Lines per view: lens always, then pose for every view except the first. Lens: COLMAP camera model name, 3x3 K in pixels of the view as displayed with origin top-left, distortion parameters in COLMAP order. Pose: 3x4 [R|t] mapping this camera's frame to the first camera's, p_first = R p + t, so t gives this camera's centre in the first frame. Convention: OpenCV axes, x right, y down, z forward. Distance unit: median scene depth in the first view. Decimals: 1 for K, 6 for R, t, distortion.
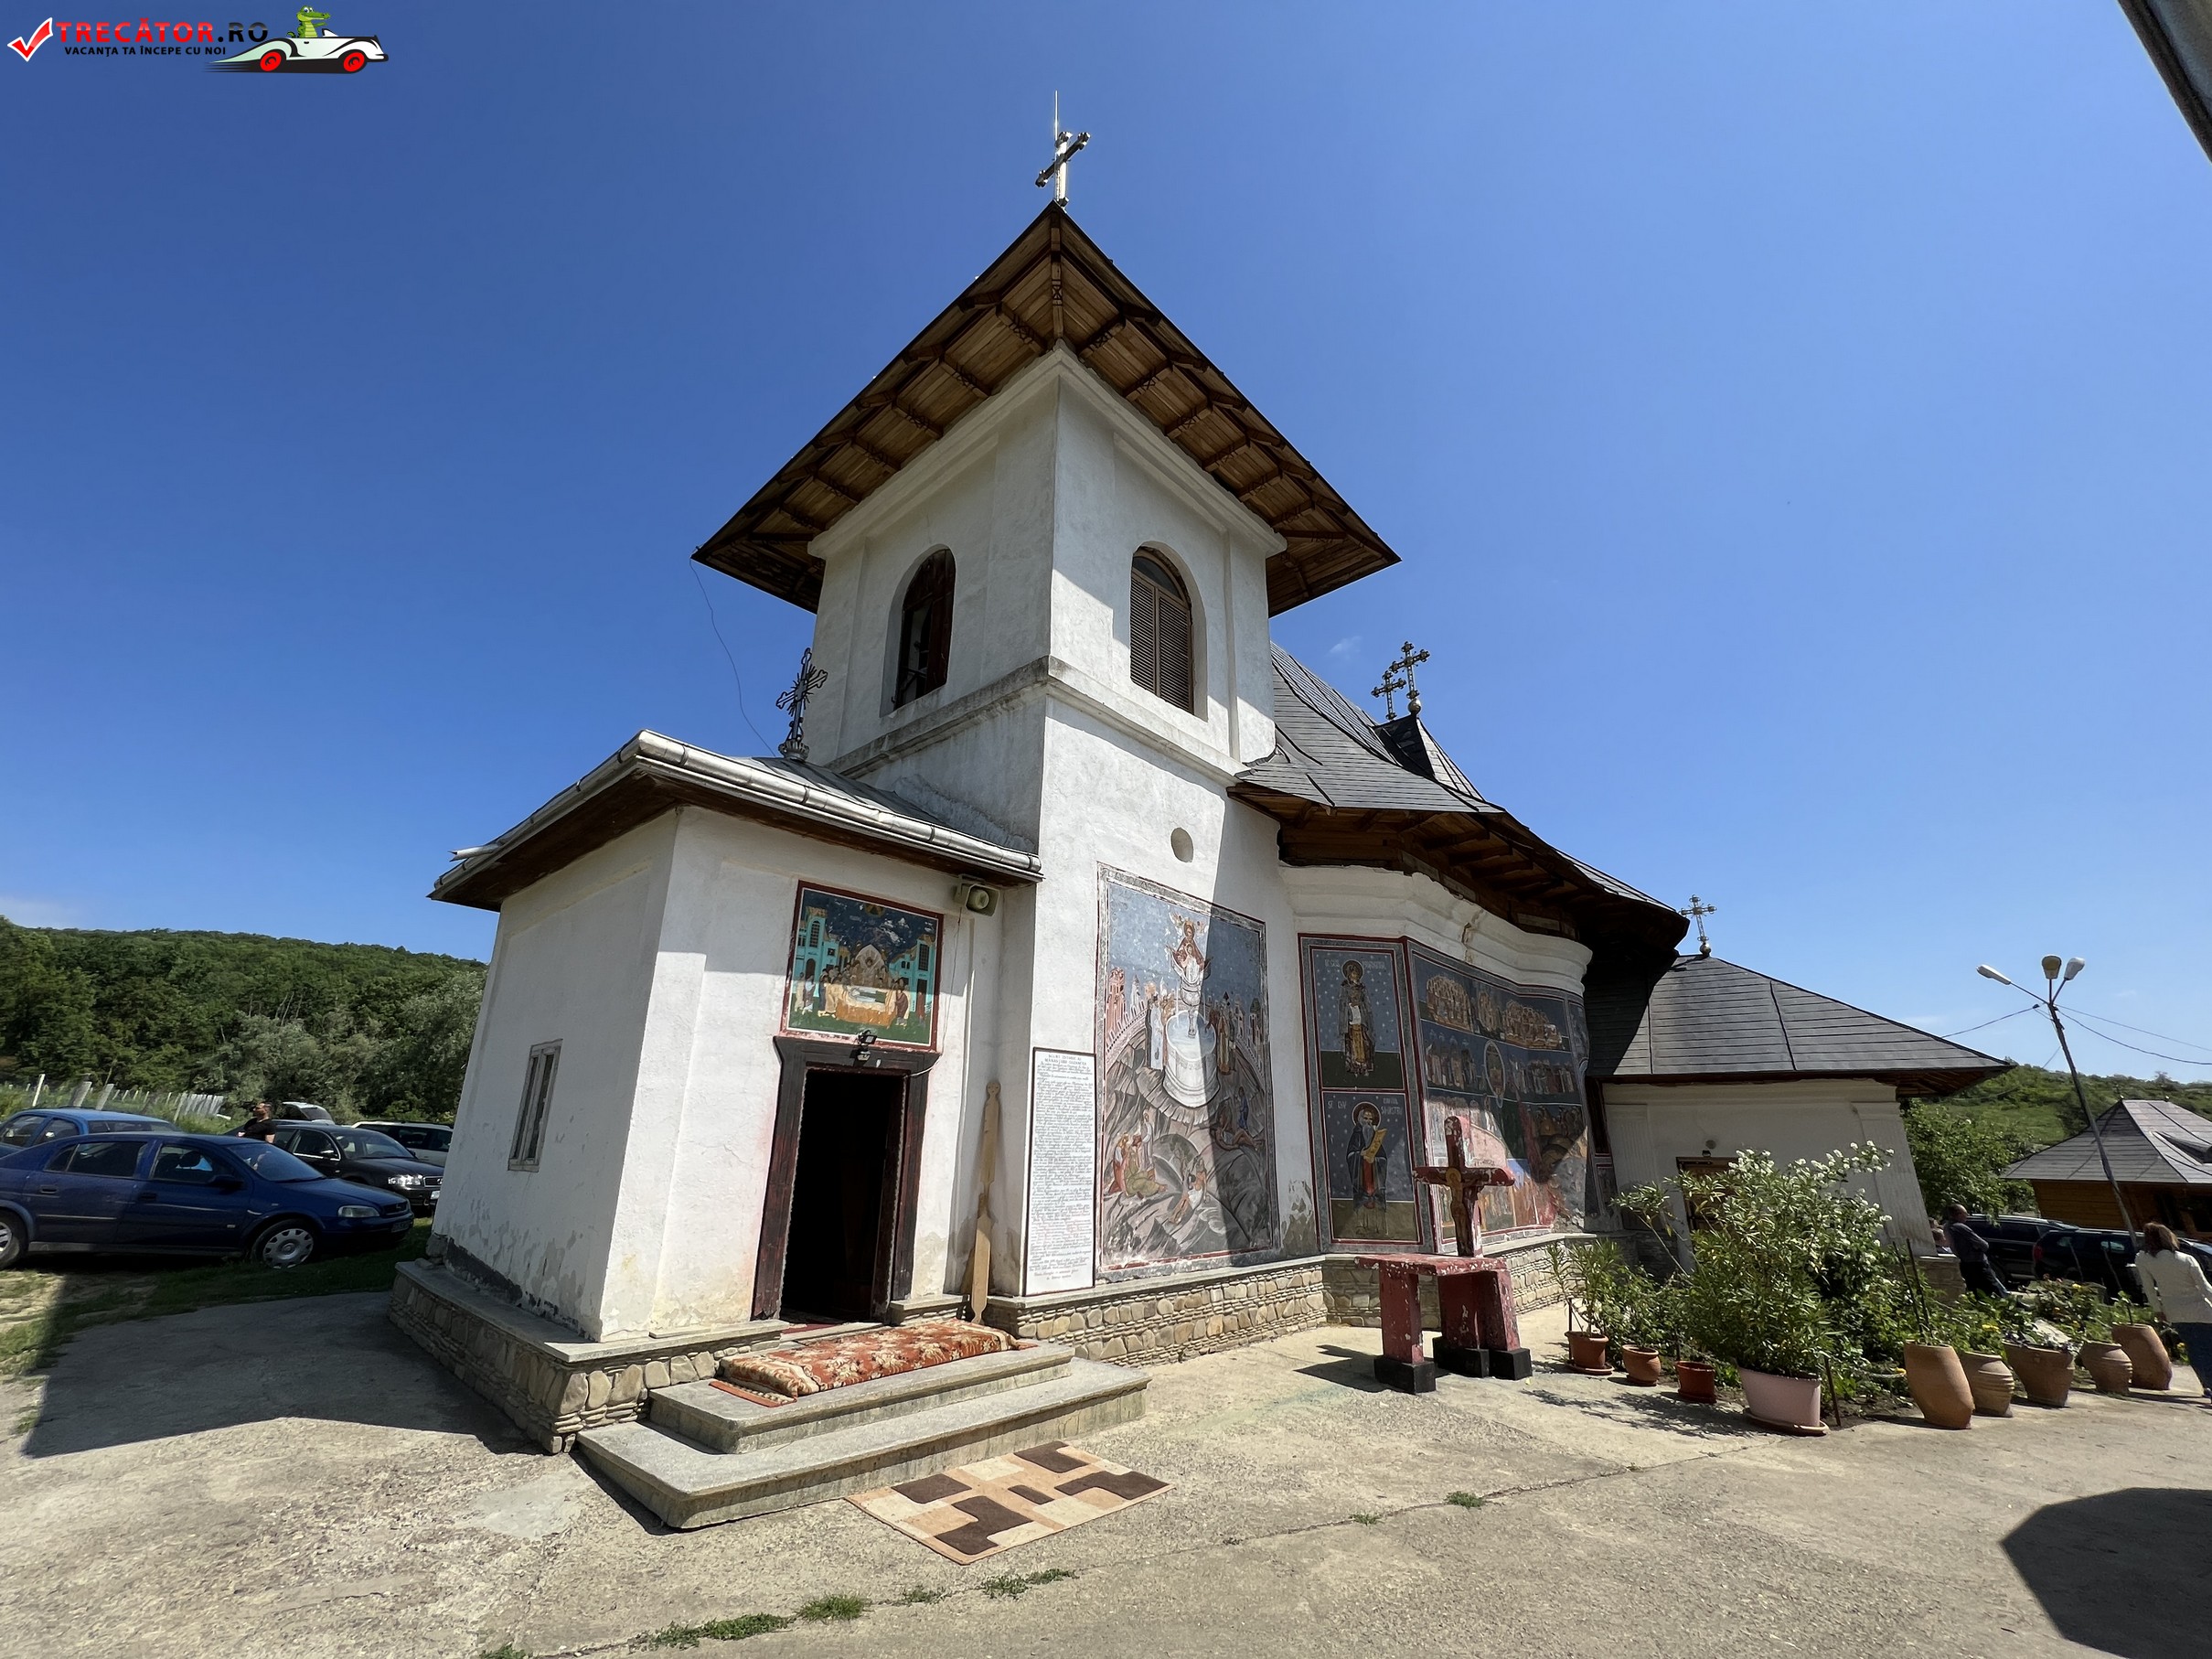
lens RADIAL K [[879.2, 0, 1105.1], [0, 879.2, 836.2], [0, 0, 1]] dist [-0.001173, -0.000382]
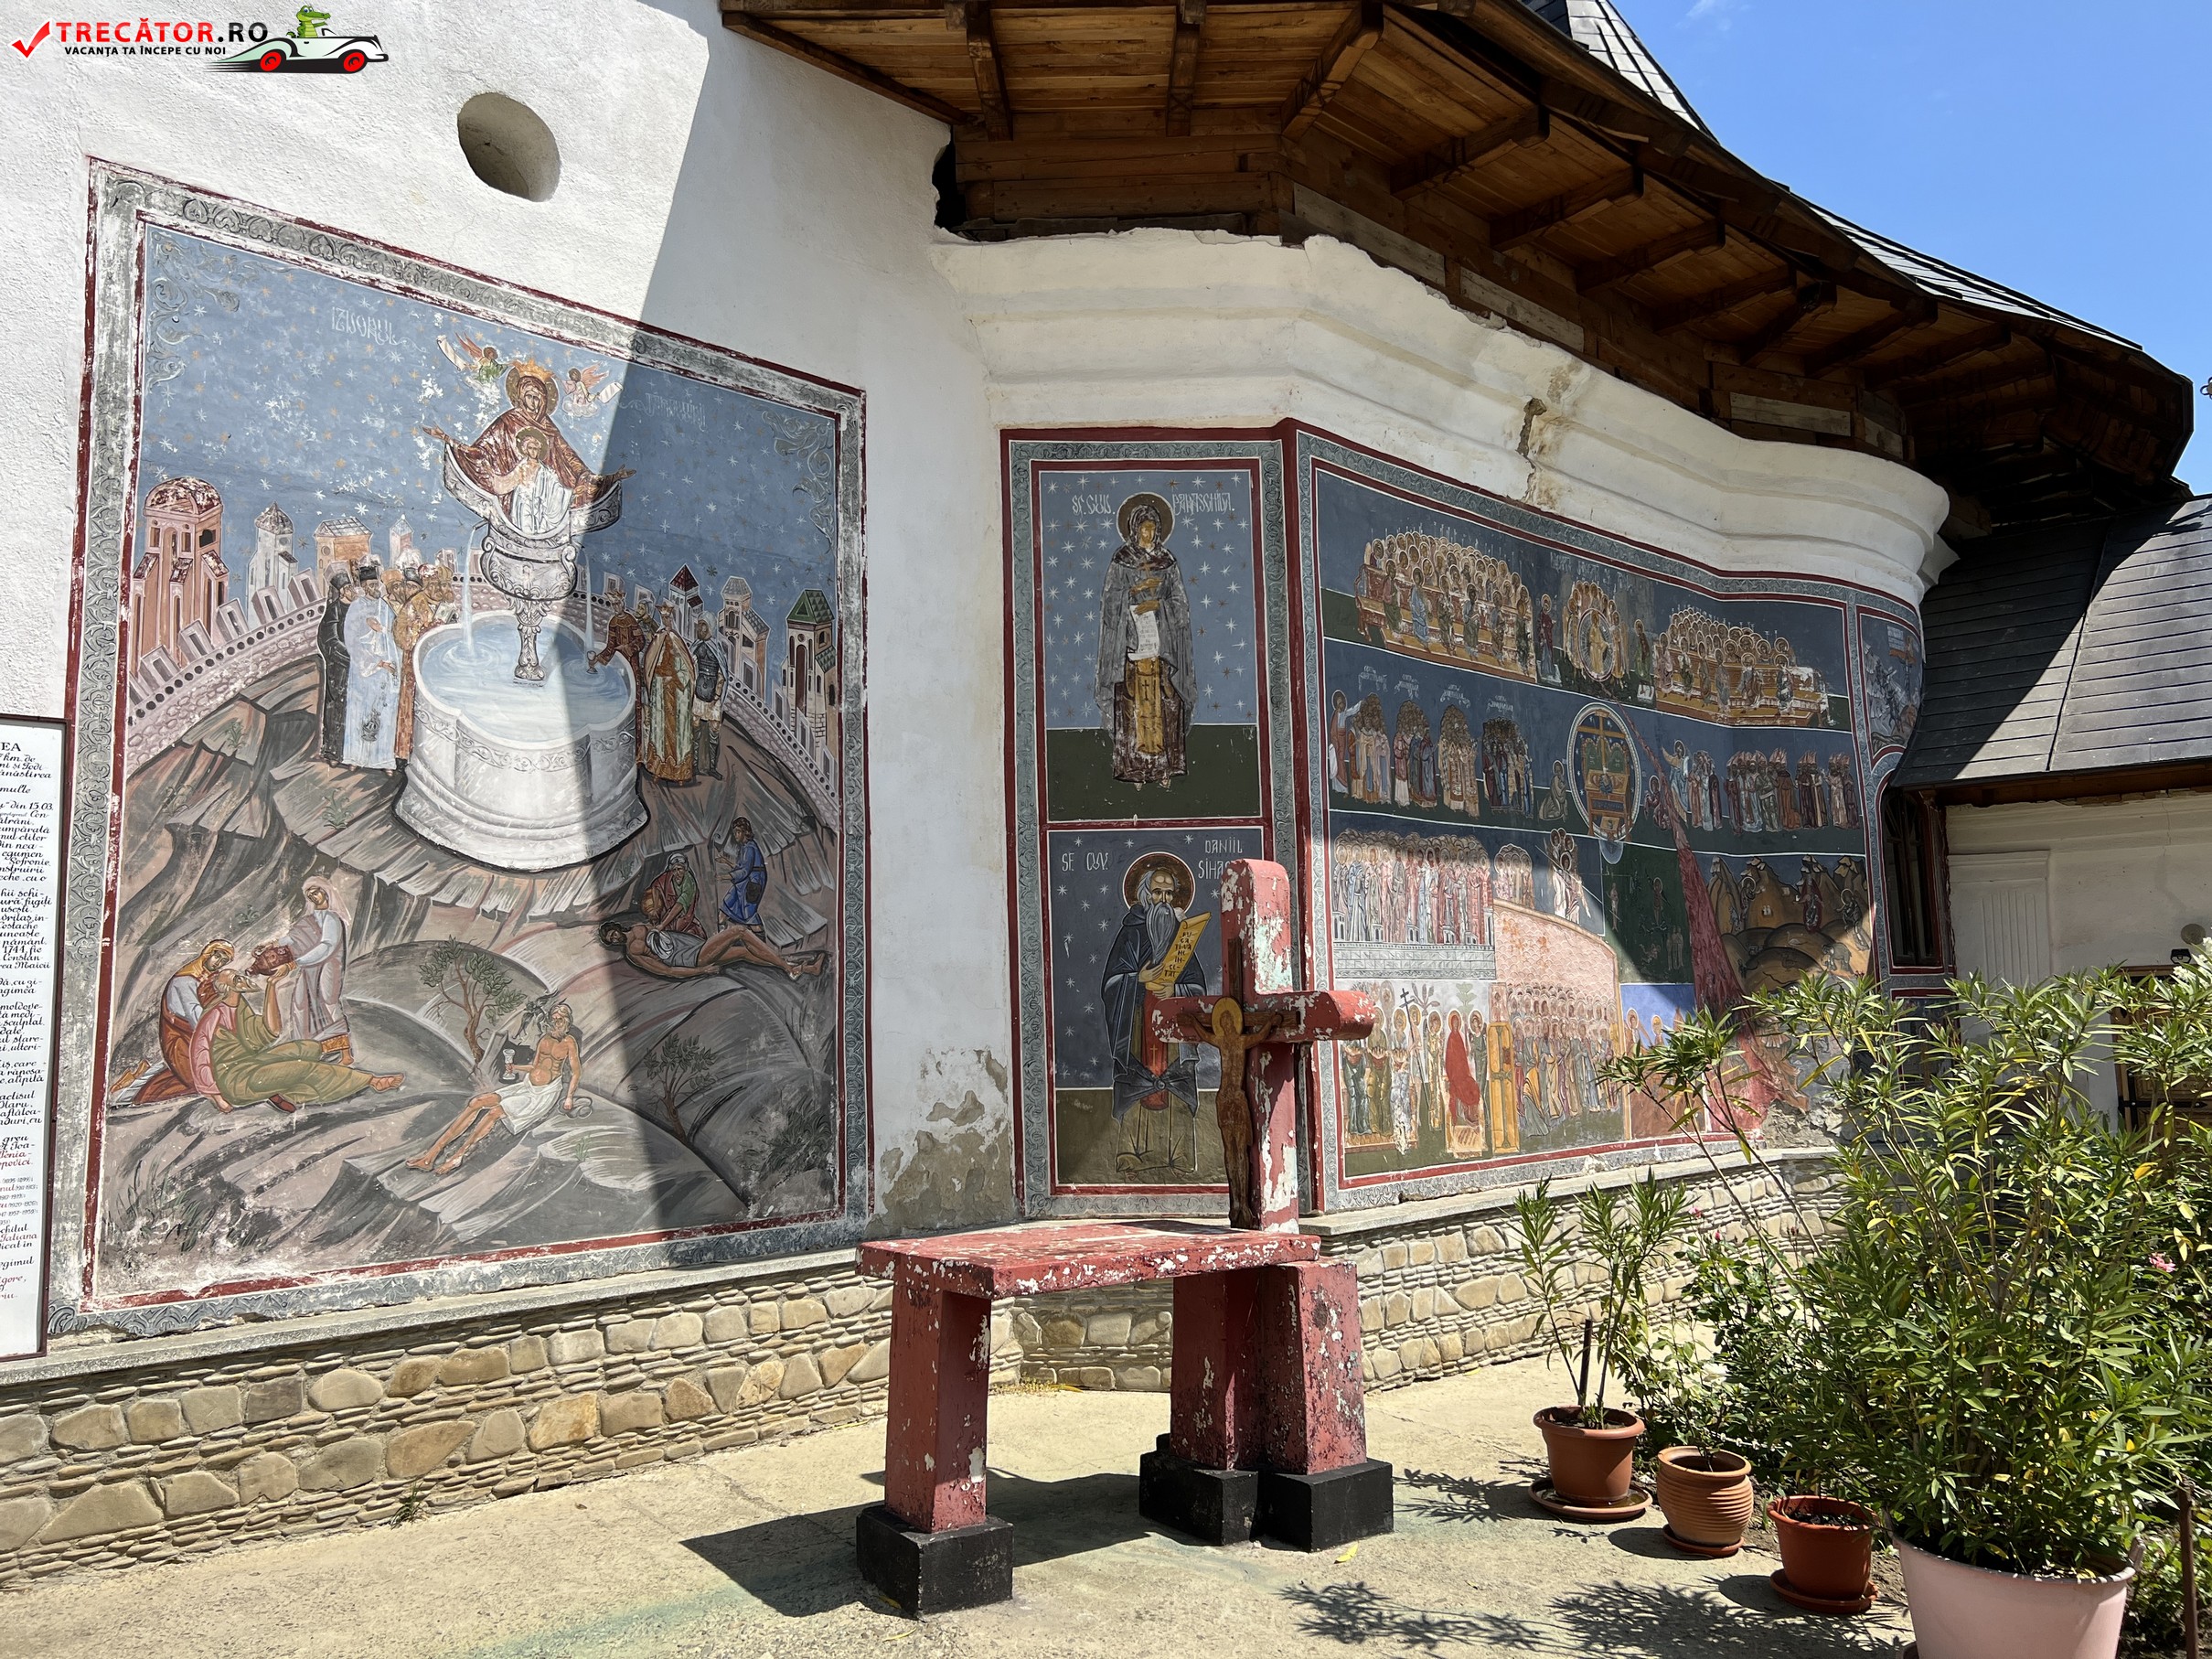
lens RADIAL K [[1645.8, 0, 1102.4], [0, 1645.8, 819.1], [0, 0, 1]] dist [0.068033, -0.080371]
pose [[0.995643, -0.048230, -0.079800, 0.355493], [0.064600, 0.973954, 0.217349, 0.138887], [0.067238, -0.221557, 0.972827, 0.317313]]
